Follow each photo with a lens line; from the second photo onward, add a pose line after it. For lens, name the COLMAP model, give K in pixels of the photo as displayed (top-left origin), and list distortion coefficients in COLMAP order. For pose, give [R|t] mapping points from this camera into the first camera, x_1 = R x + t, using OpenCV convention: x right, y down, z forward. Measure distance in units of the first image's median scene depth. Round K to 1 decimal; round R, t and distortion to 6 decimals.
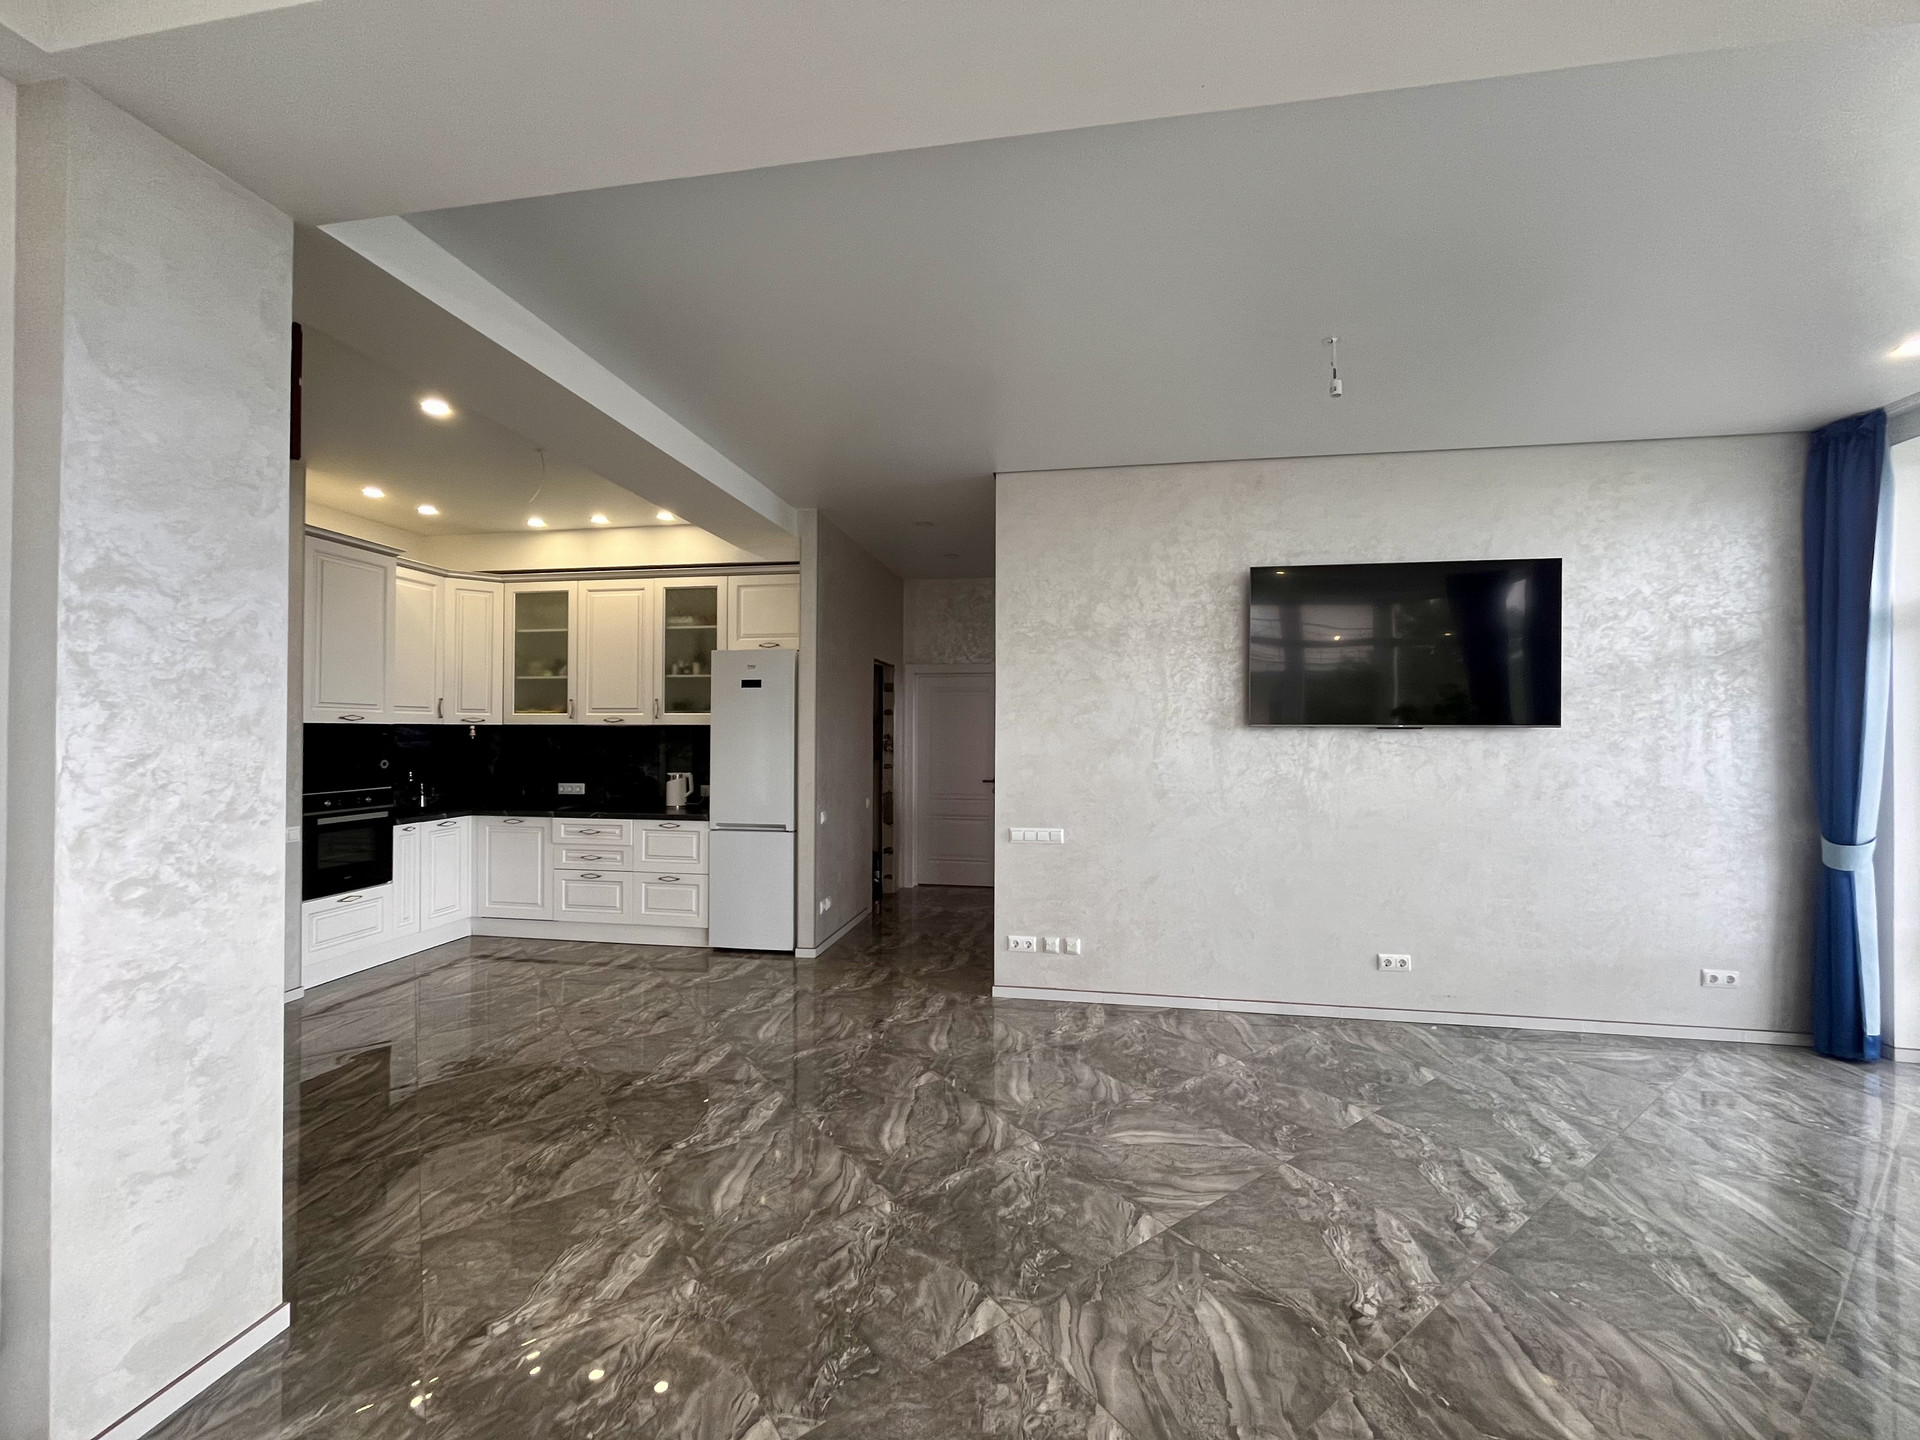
lens RADIAL K [[770.4, 0, 962.9], [0, 770.4, 722.7], [0, 0, 1]] dist [-0.001953, -0.001032]
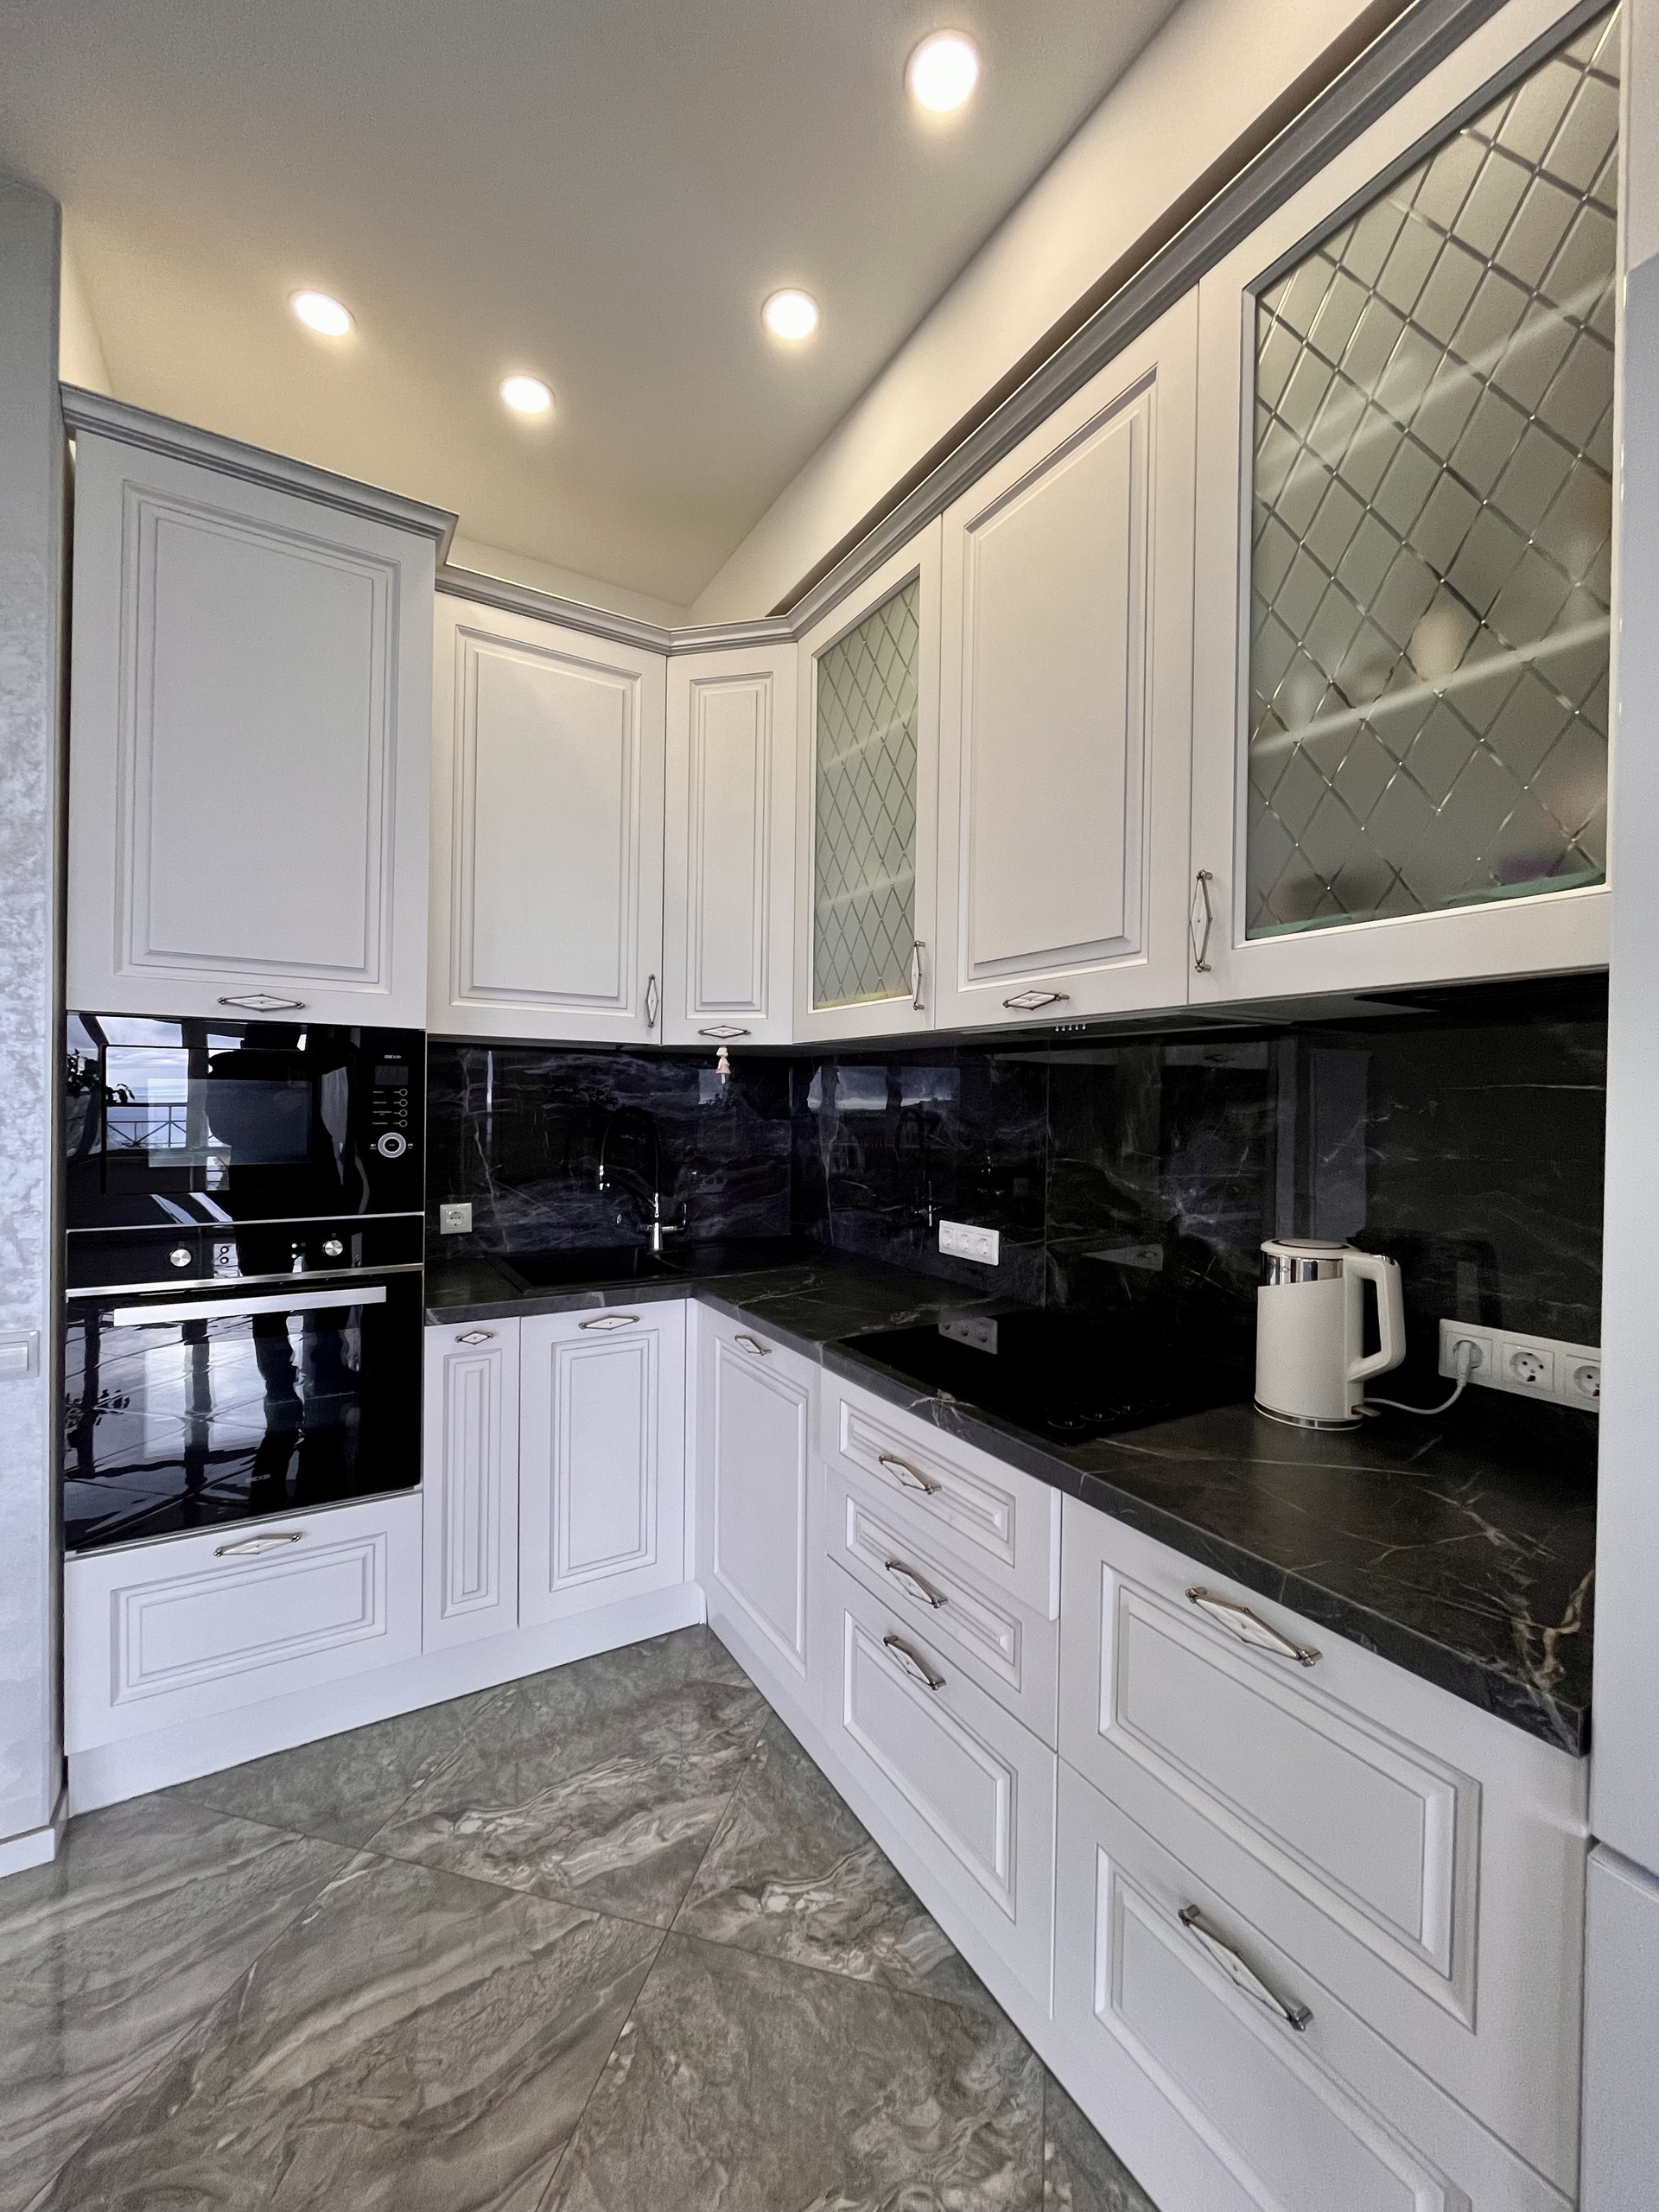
lens RADIAL K [[887.6, 0, 832.2], [0, 887.6, 1105.0], [0, 0, 1]] dist [-0.001953, -0.001032]
pose [[0.647870, 0.010514, -0.761678, -0.284480], [-0.005068, 0.999942, 0.009492, 0.027203], [0.761734, -0.002289, 0.647886, 0.777613]]
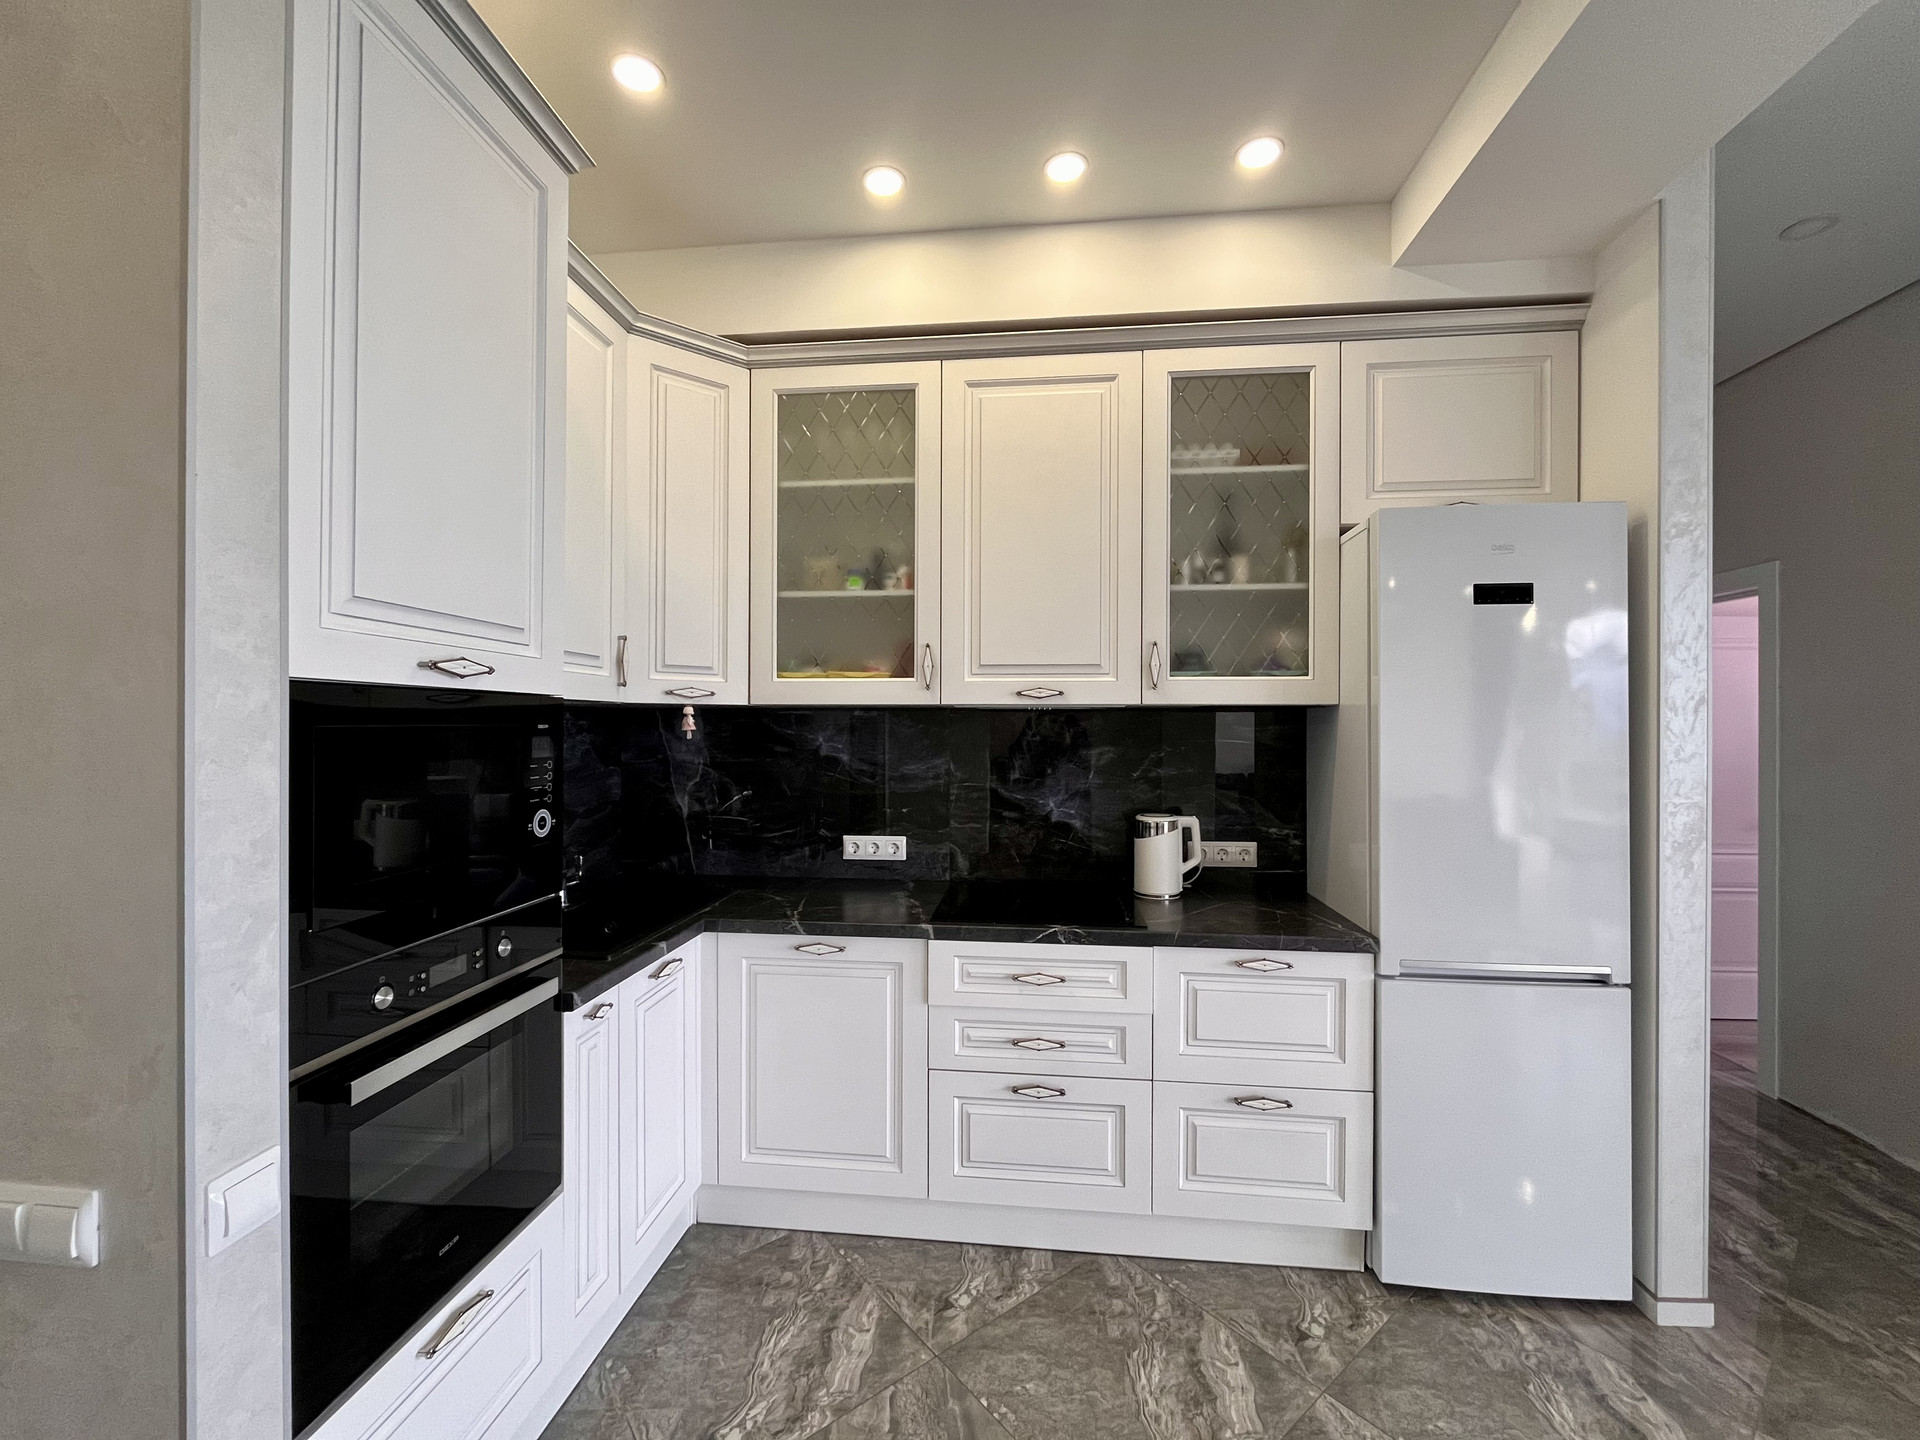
lens RADIAL K [[770.4, 0, 966.2], [0, 770.4, 722.6], [0, 0, 1]] dist [-0.001953, -0.001032]
pose [[0.998413, -0.000616, 0.056314, -0.520804], [0.000269, 0.999981, 0.006165, 0.009847], [-0.056316, -0.006140, 0.998394, 0.591386]]
